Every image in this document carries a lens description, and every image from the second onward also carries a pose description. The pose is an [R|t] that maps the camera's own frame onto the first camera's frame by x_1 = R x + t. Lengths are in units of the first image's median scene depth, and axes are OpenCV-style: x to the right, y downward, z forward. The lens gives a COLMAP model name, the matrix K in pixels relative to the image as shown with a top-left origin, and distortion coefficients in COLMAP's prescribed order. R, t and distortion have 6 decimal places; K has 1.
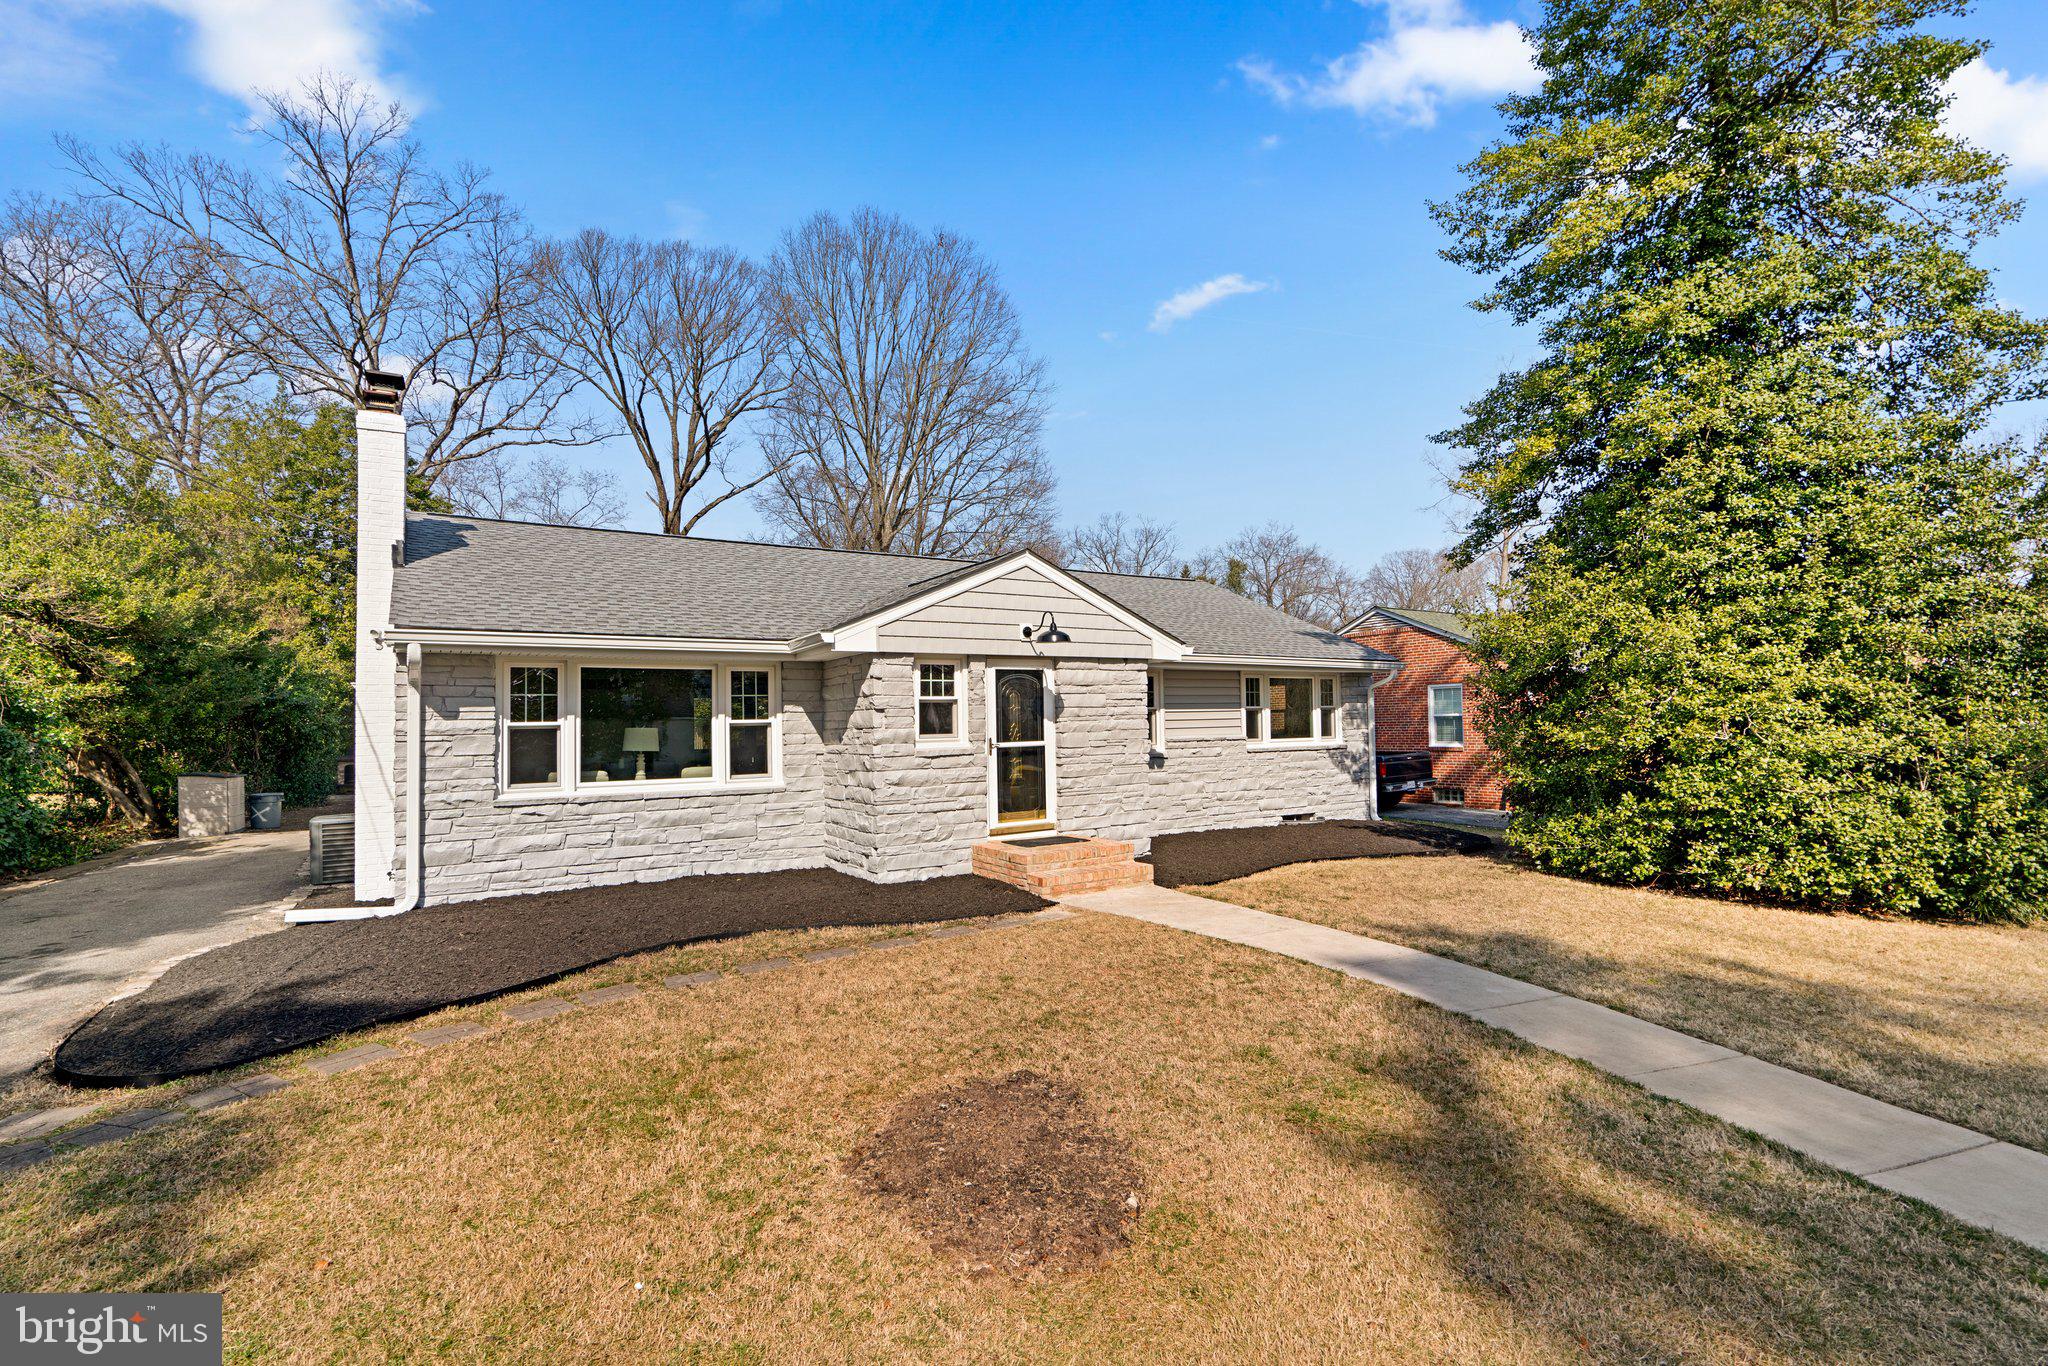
lens RADIAL K [[943.2, 0, 1031.1], [0, 943.2, 759.0], [0, 0, 1]] dist [-0.004991, -0.000279]
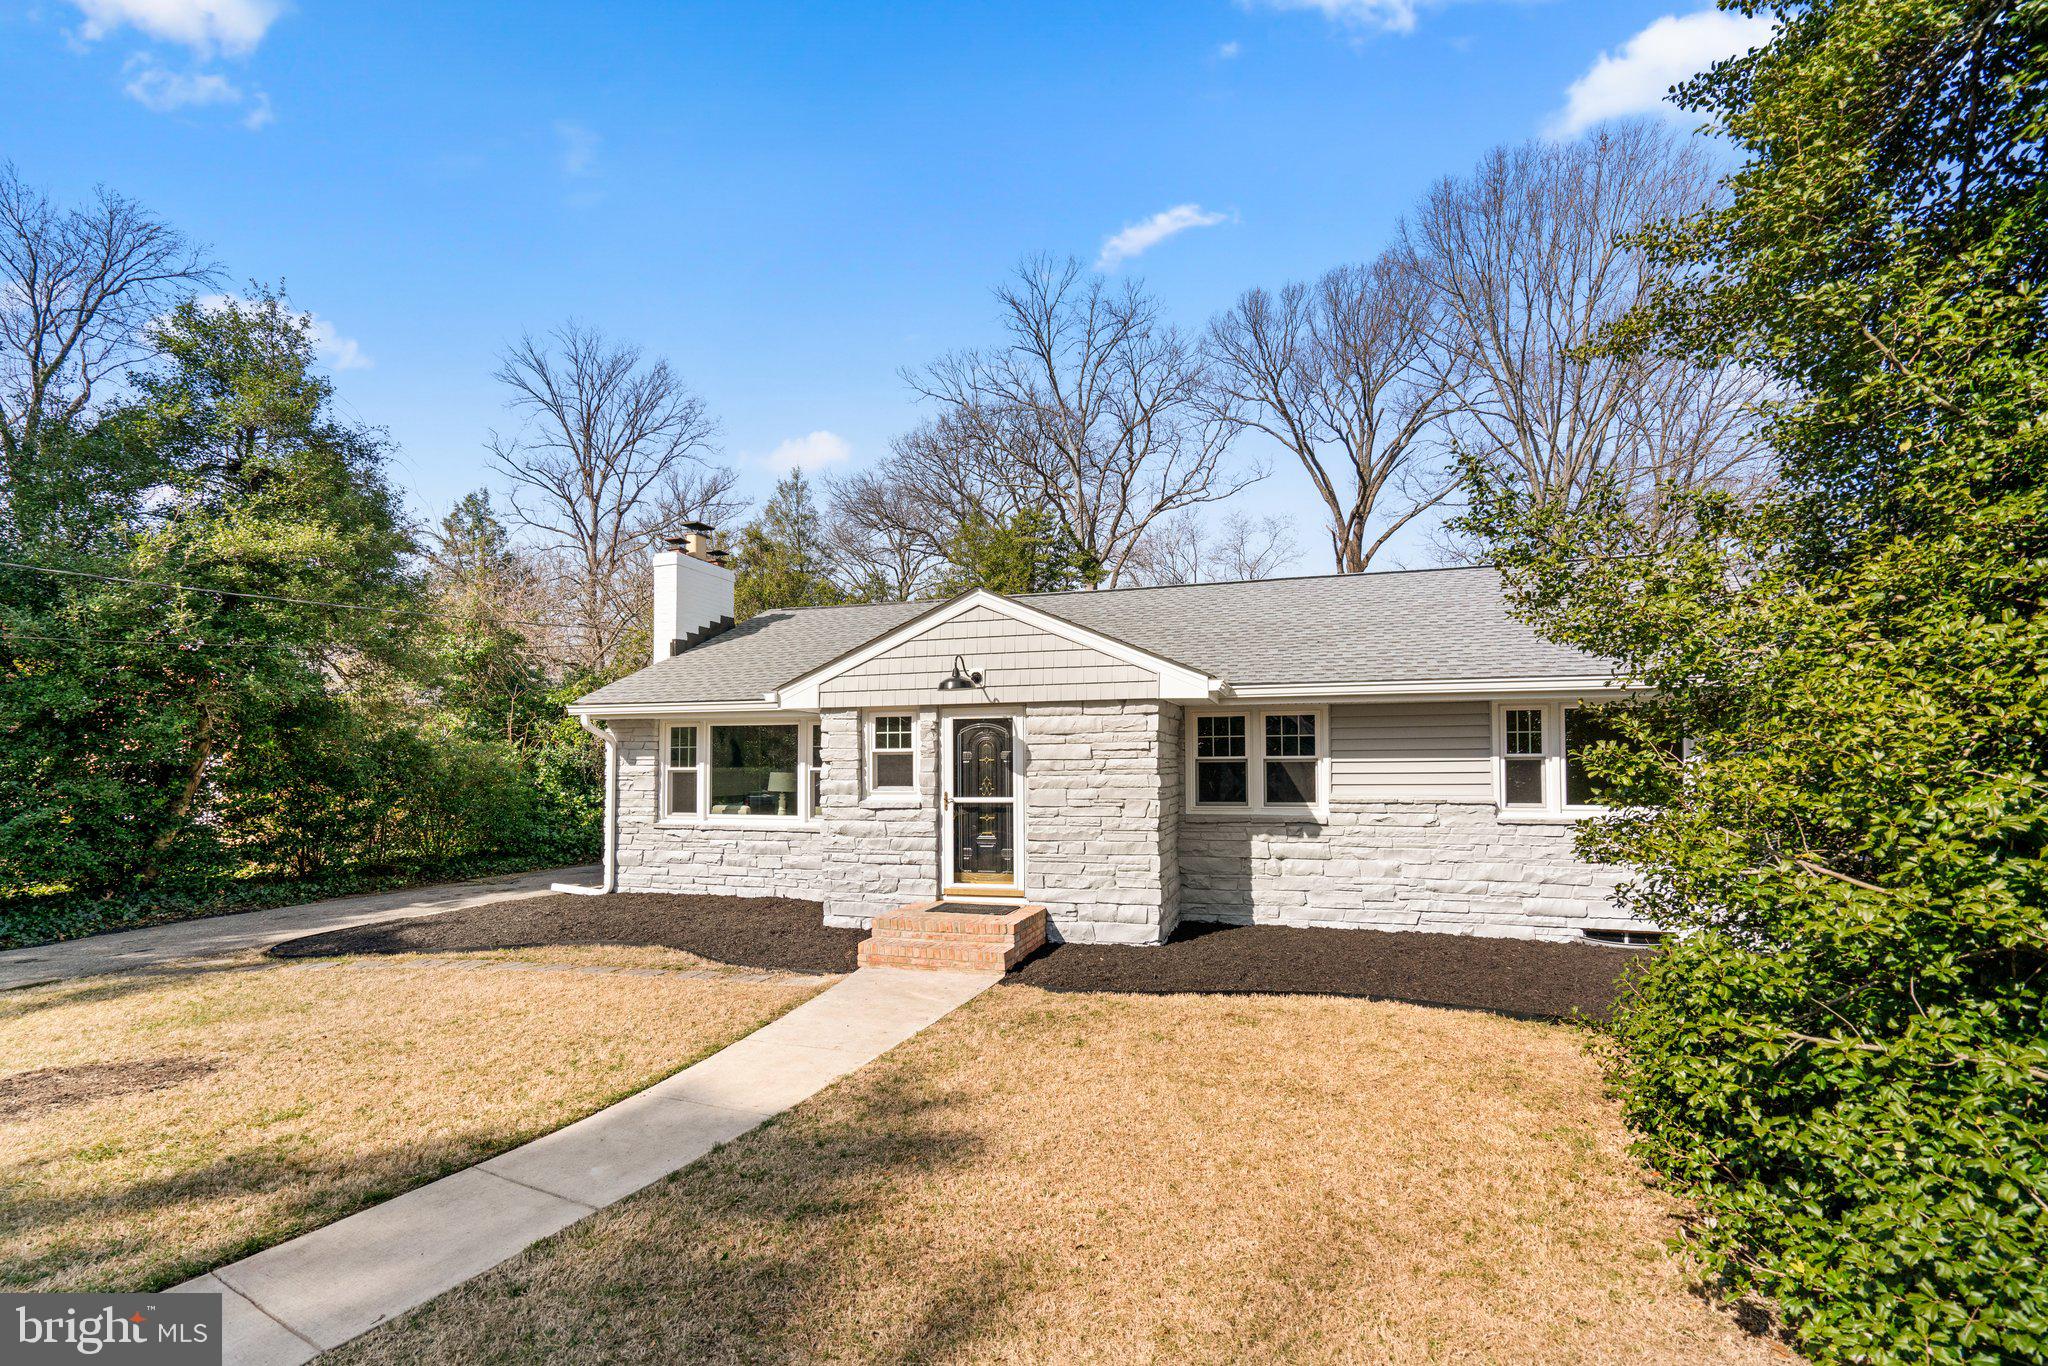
lens RADIAL K [[940.1, 0, 987.7], [0, 940.1, 778.5], [0, 0, 1]] dist [-0.001902, -0.000045]
pose [[0.637771, 0.029302, -0.769669, 0.695478], [-0.034399, 0.999363, 0.009542, -0.045161], [0.769458, 0.020390, 0.638372, 0.420893]]
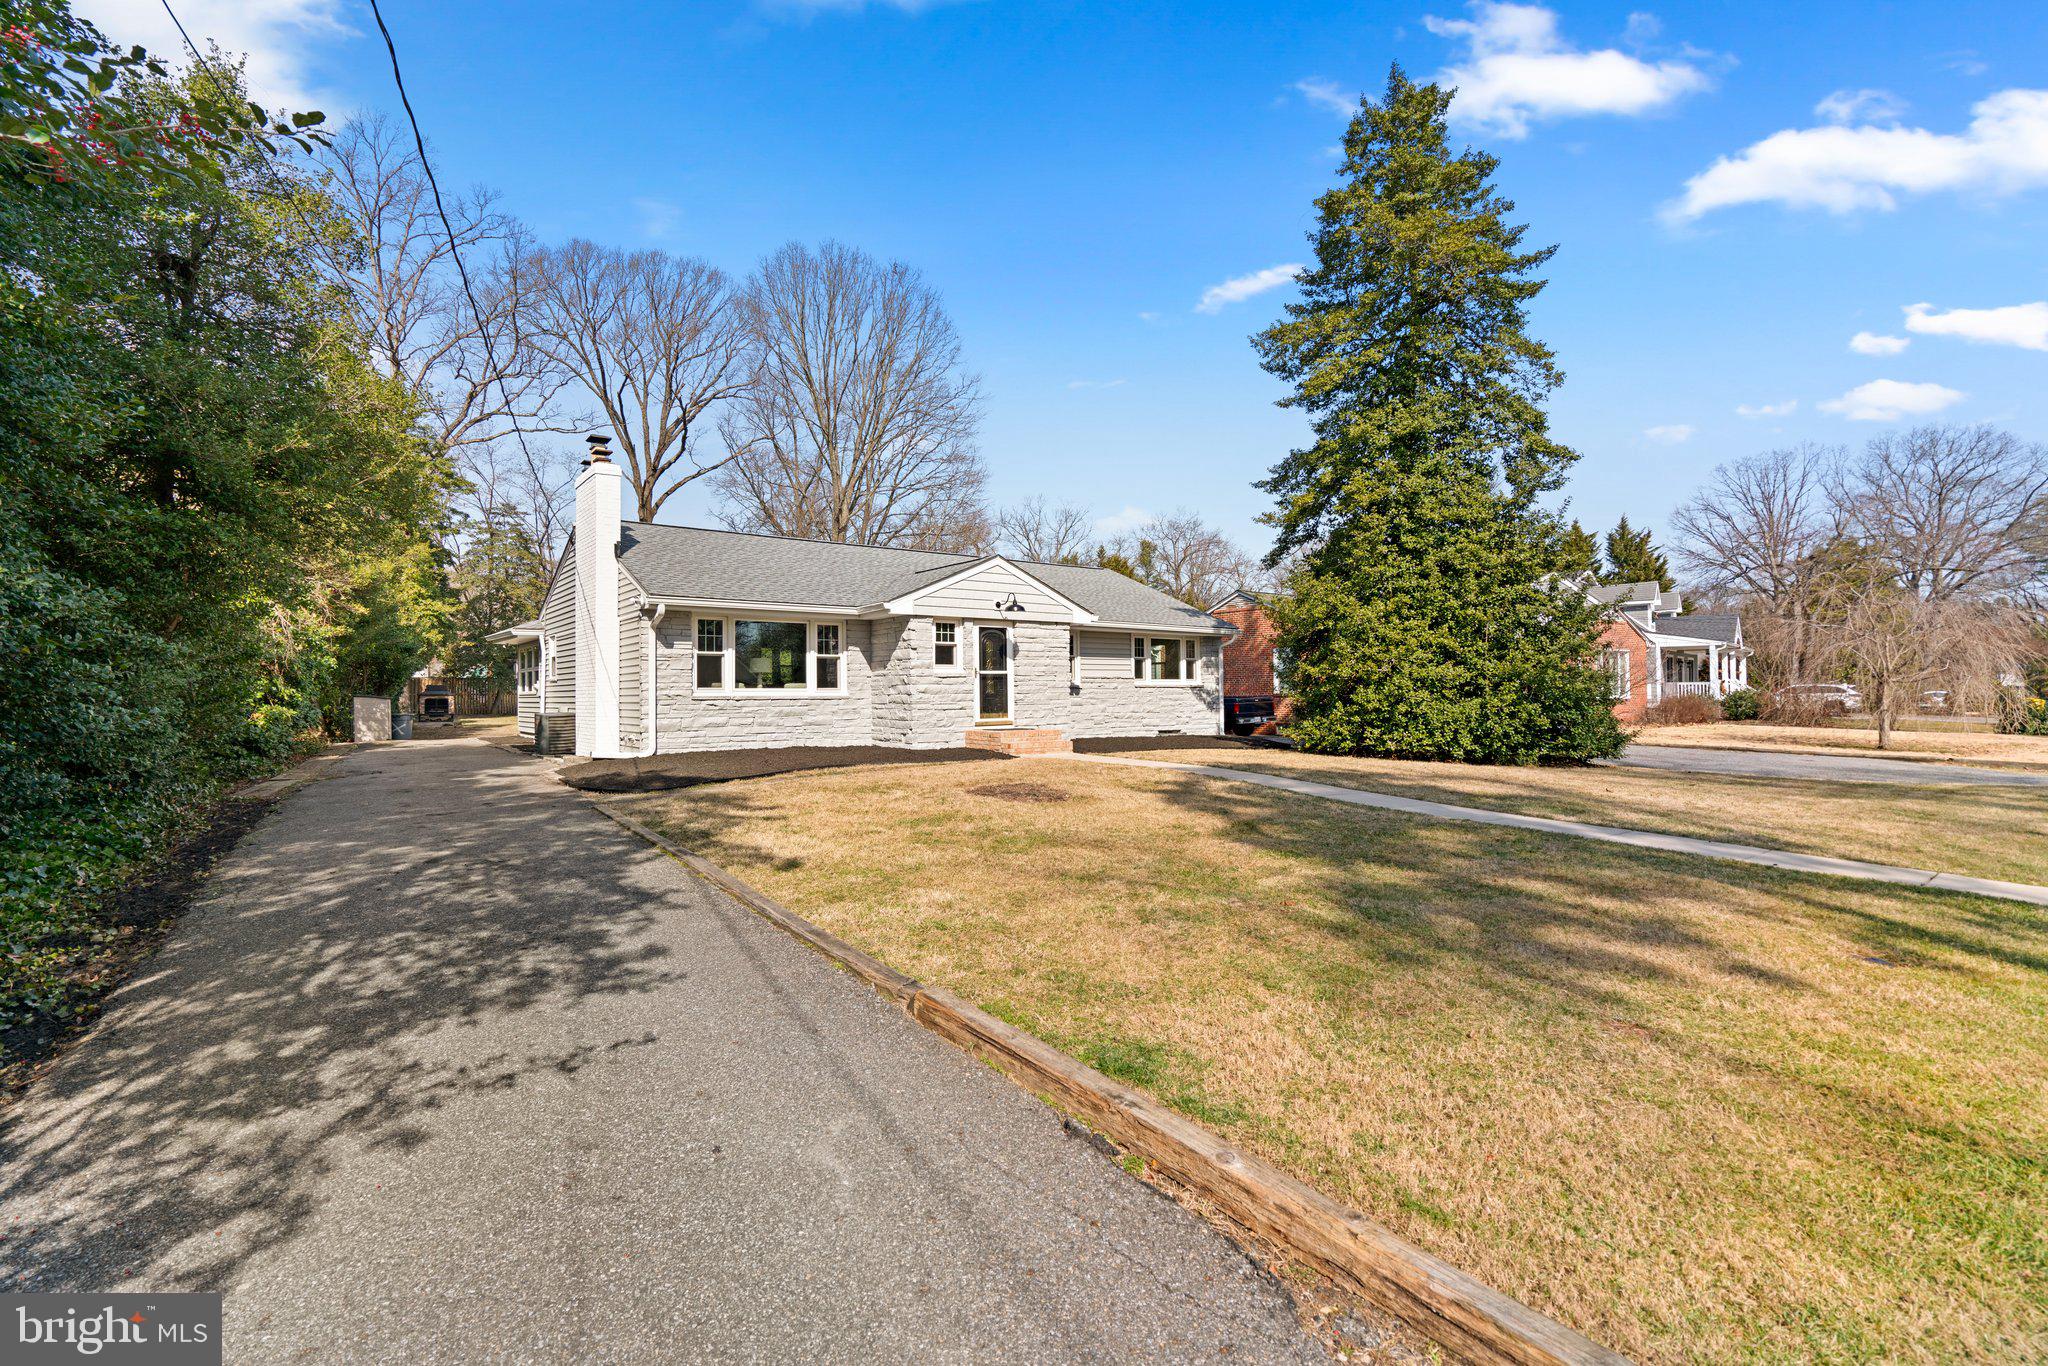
lens RADIAL K [[945.0, 0, 1024.0], [0, 945.0, 683.0], [0, 0, 1]] dist [-0.003144, 0.000125]
pose [[0.996767, 0.014133, 0.079098, -0.087474], [-0.010226, 0.998718, -0.049584, 0.084127], [-0.079697, 0.048615, 0.995633, -0.645995]]
